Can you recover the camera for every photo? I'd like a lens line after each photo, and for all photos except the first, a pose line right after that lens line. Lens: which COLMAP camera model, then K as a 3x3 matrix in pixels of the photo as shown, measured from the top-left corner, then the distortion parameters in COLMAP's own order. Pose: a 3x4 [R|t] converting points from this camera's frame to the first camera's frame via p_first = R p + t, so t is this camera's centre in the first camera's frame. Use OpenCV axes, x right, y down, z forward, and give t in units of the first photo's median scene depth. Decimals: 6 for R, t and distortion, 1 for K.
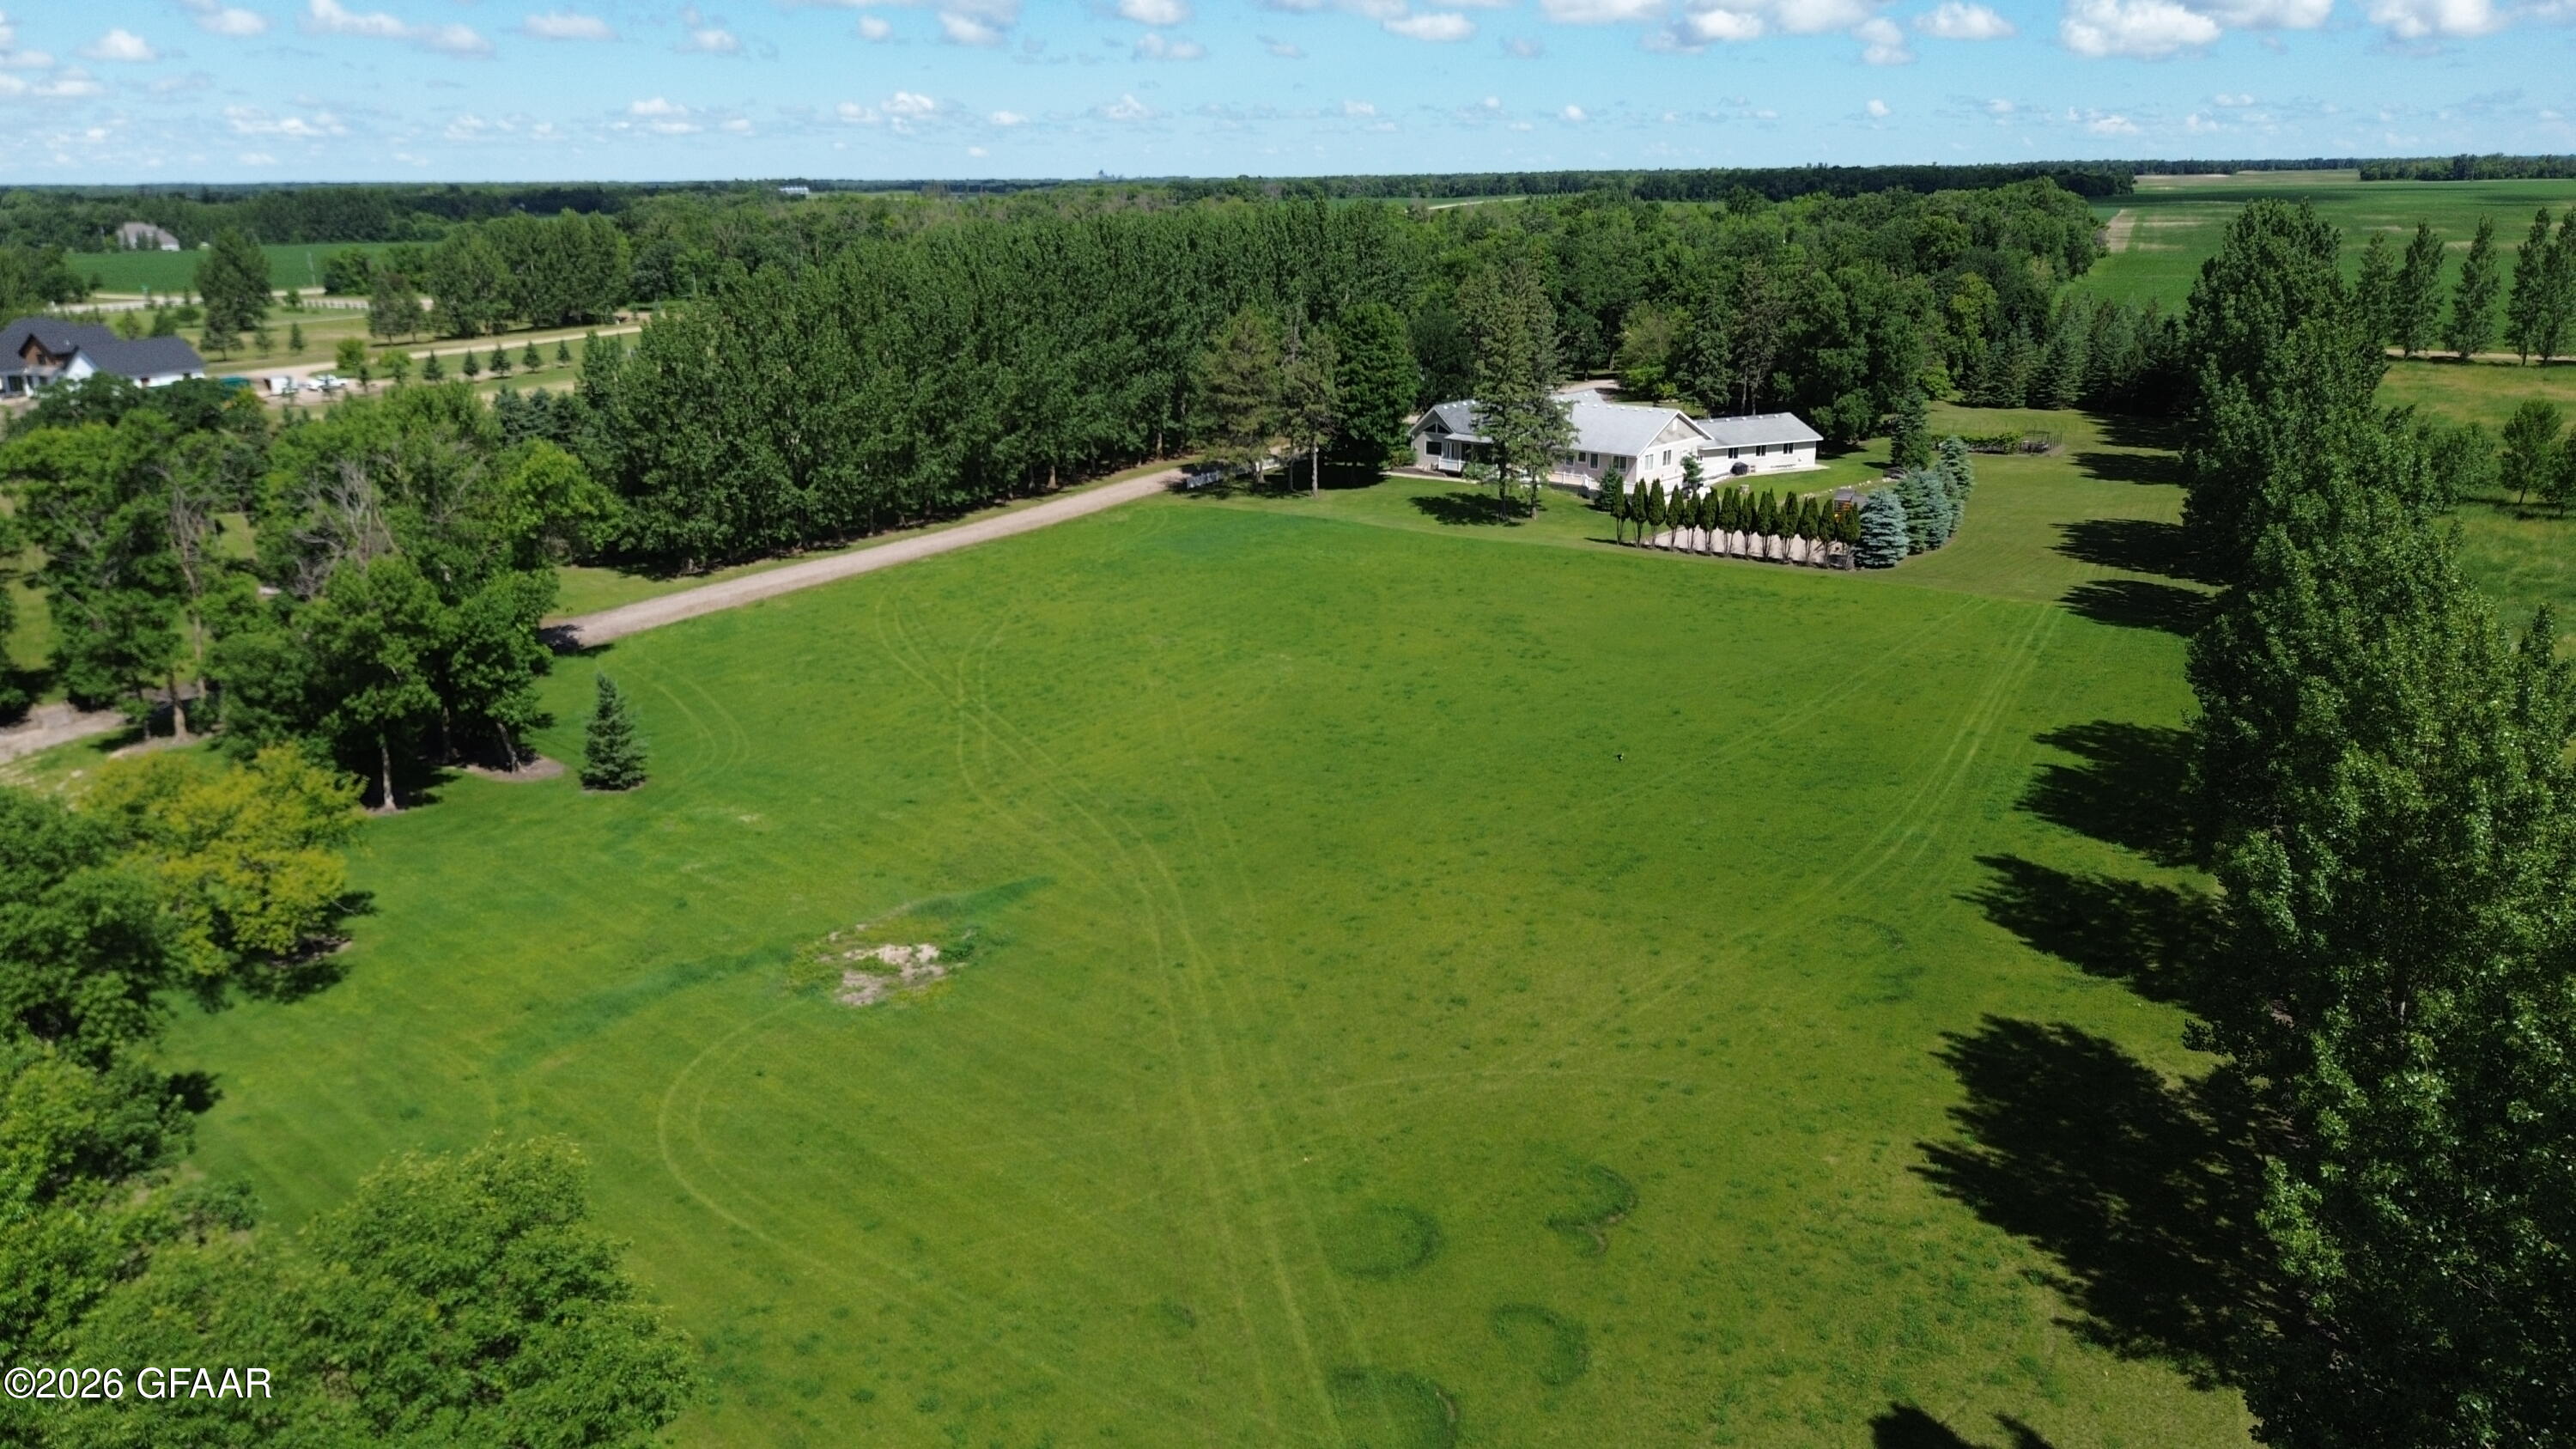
lens RADIAL K [[1843.8, 0, 1267.4], [0, 1843.8, 710.9], [0, 0, 1]] dist [0.066206, -0.063839]
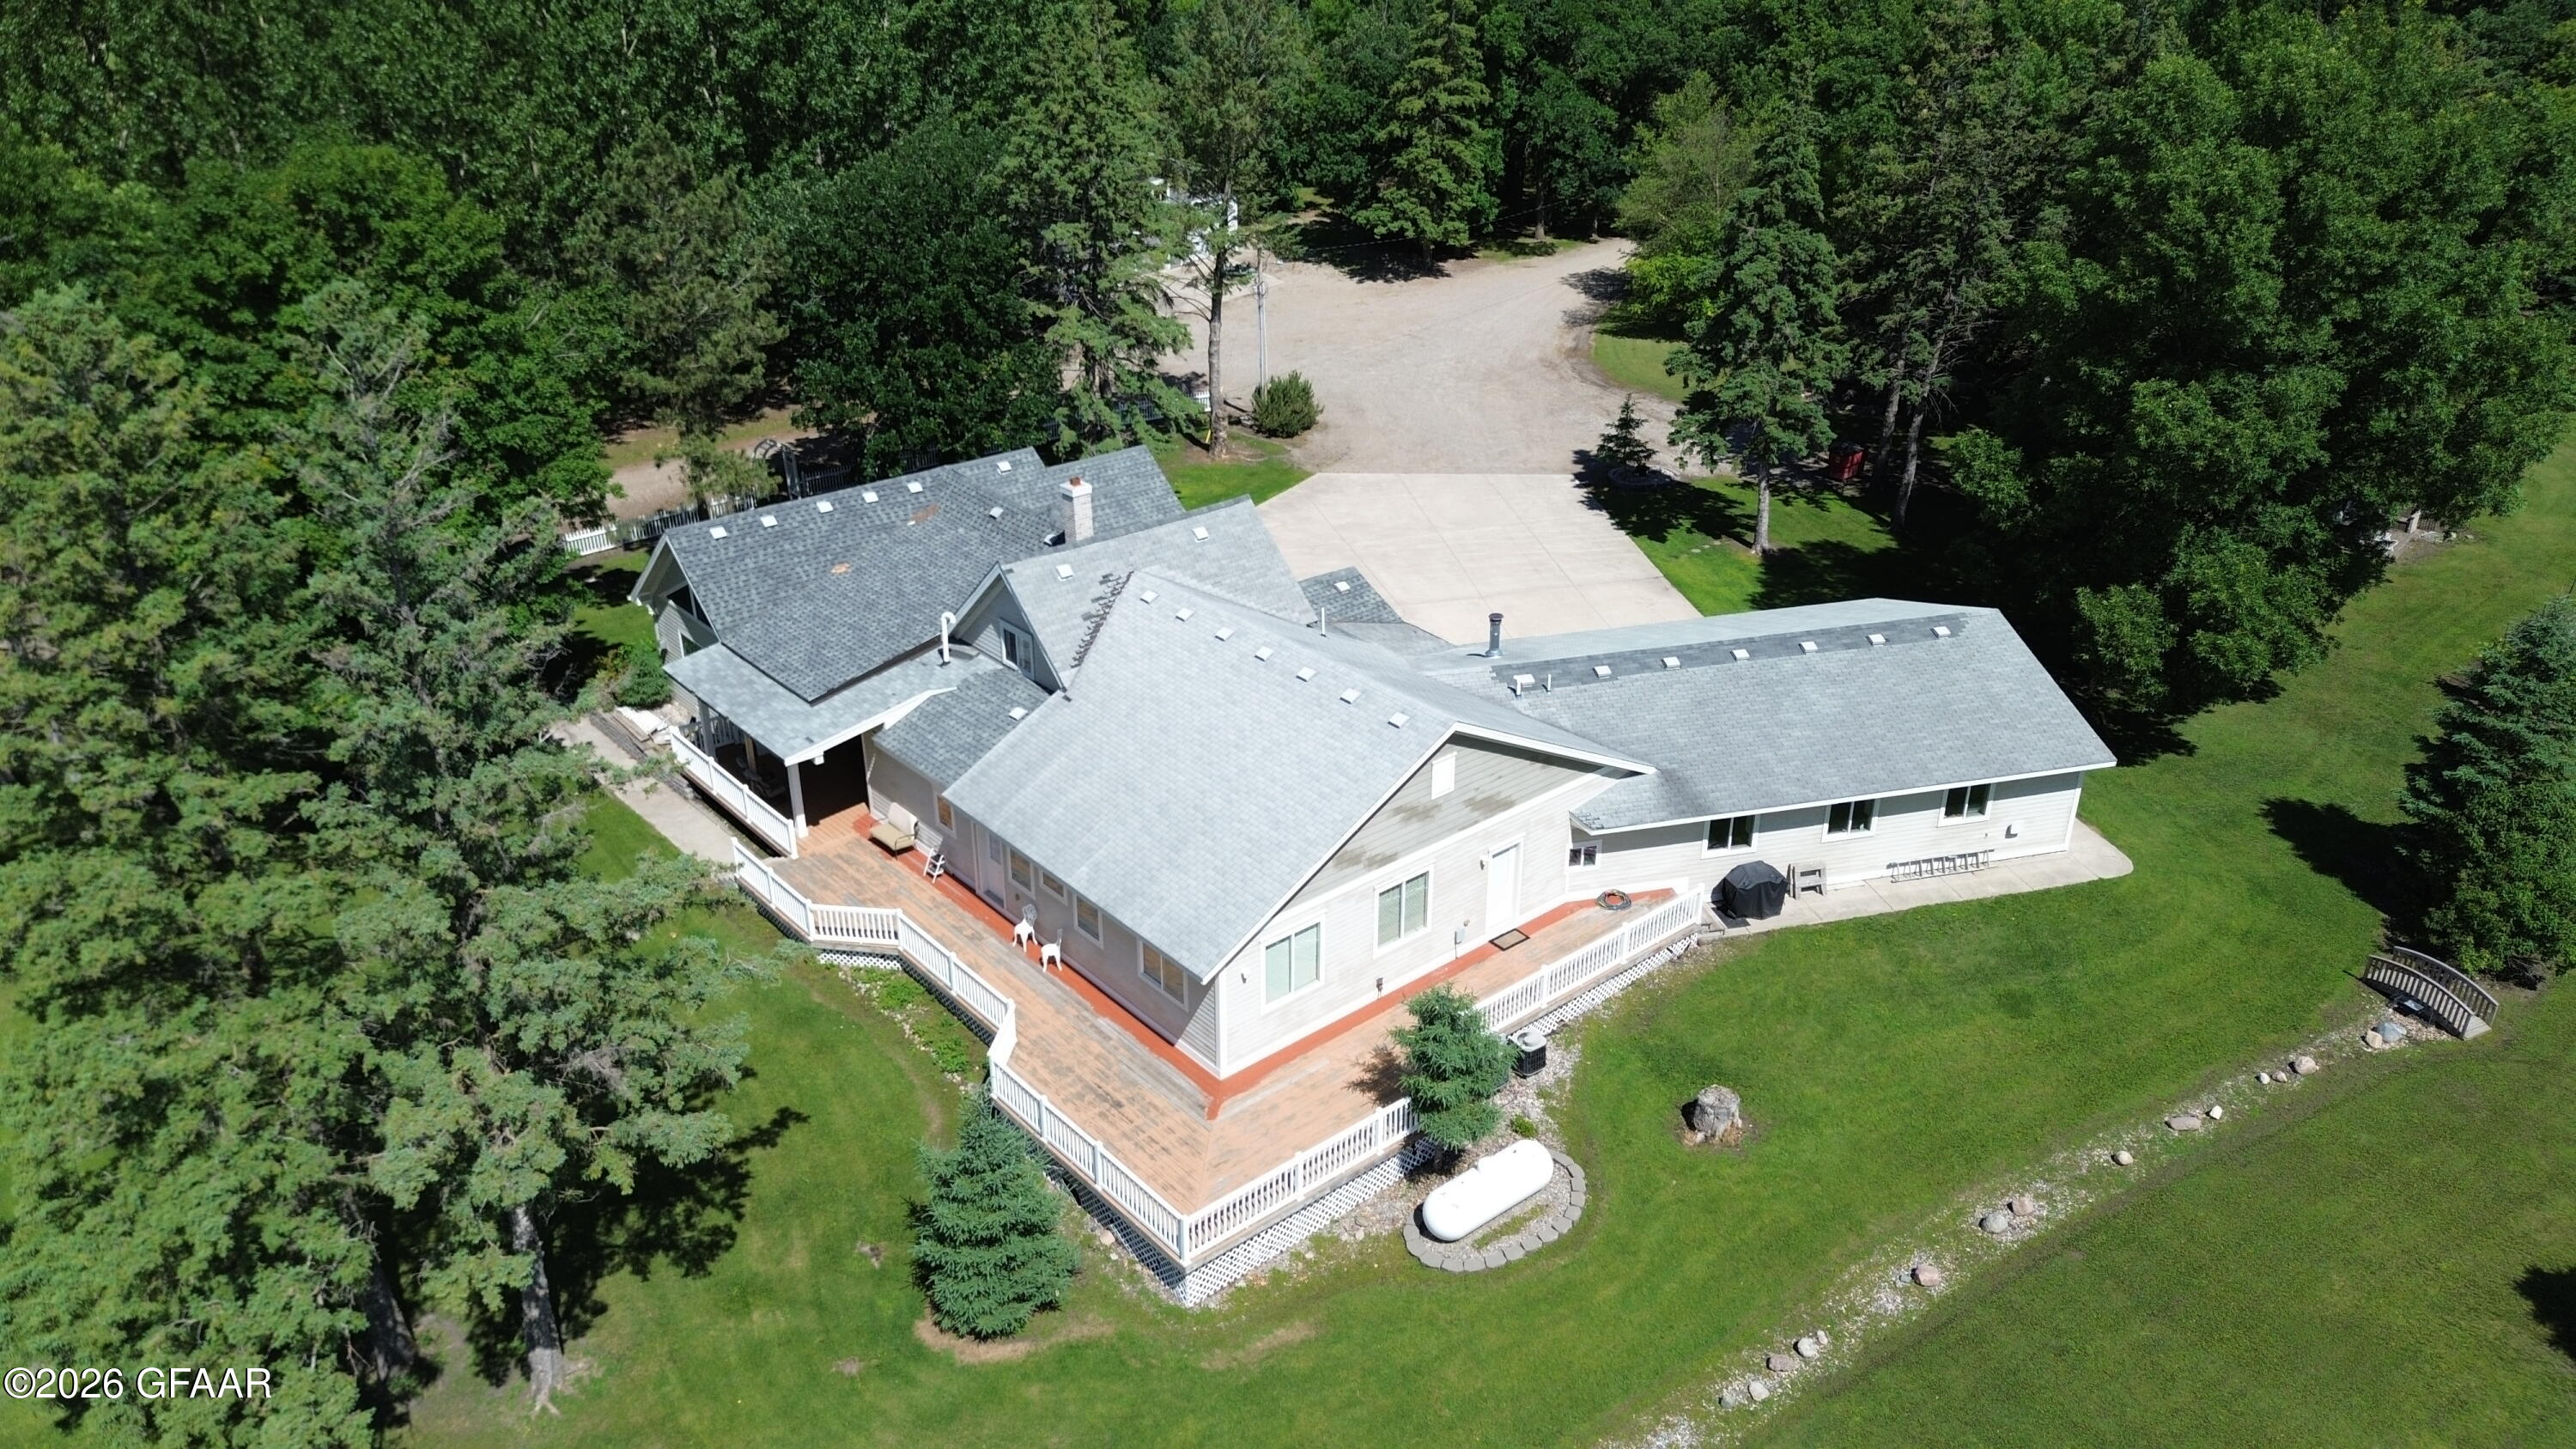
lens RADIAL K [[1843.8, 0, 1280.4], [0, 1843.8, 701.4], [0, 0, 1]] dist [0.066206, -0.063839]
pose [[0.992100, 0.062631, -0.108699, 0.214059], [-0.044827, 0.986240, 0.159125, -0.189411], [0.117170, -0.152995, 0.981256, 0.740617]]
